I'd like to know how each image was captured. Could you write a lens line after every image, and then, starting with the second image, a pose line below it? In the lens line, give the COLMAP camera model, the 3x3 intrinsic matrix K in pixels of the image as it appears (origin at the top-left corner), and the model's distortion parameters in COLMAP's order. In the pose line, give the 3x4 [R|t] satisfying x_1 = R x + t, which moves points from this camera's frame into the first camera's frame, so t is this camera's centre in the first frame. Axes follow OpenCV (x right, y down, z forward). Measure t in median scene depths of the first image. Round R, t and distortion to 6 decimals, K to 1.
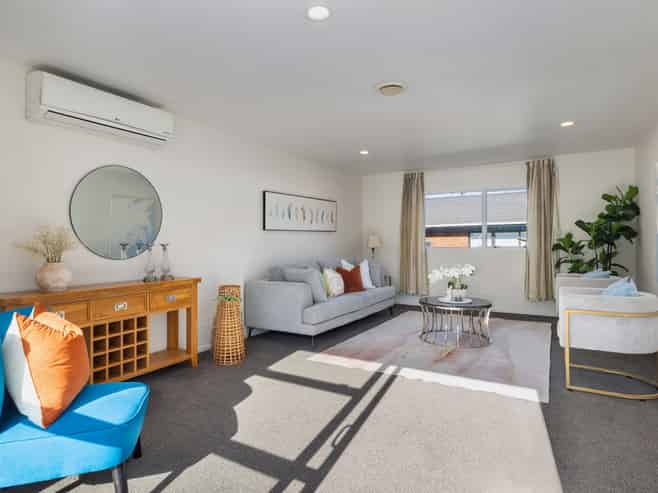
lens RADIAL K [[369.8, 0, 329.0], [0, 369.8, 246.5], [0, 0, 1]] dist [-0.000497, -0.000089]
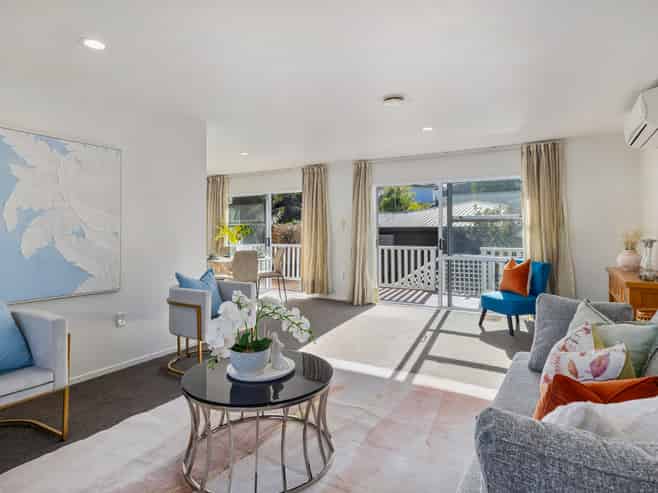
lens RADIAL K [[384.5, 0, 327.2], [0, 384.5, 226.7], [0, 0, 1]] dist [0.000221, -0.000122]
pose [[-0.999931, 0.006554, -0.009720, 0.293492], [0.006630, 0.999948, -0.007793, -0.034197], [0.009669, -0.007857, -0.999922, 1.596017]]
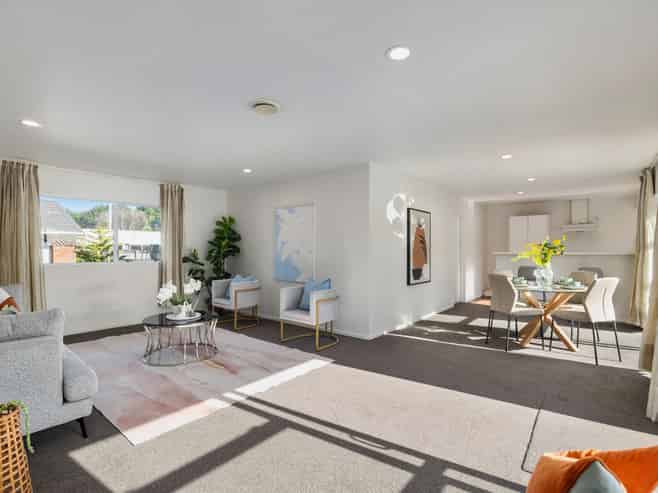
lens RADIAL K [[317.3, 0, 329.0], [0, 317.3, 246.5], [0, 0, 1]] dist [-0.055465, 0.000199]
pose [[0.148826, 0.020947, 0.988642, -0.465628], [0.008771, 0.999708, -0.022501, -0.018796], [-0.988825, 0.012020, 0.148599, 0.516188]]
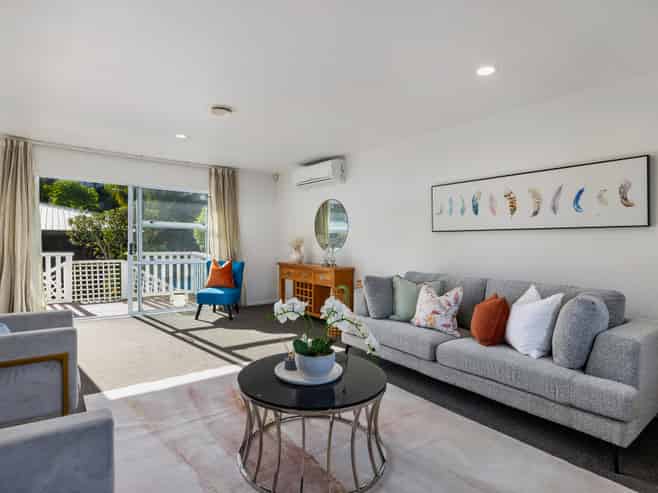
lens RADIAL K [[347.1, 0, 329.0], [0, 347.1, 246.5], [0, 0, 1]] dist [-0.000639, -0.000188]
pose [[-0.362632, 0.014591, -0.931818, 0.807702], [-0.019286, 0.999546, 0.023157, -0.029883], [0.931733, 0.026369, -0.362186, 1.265986]]
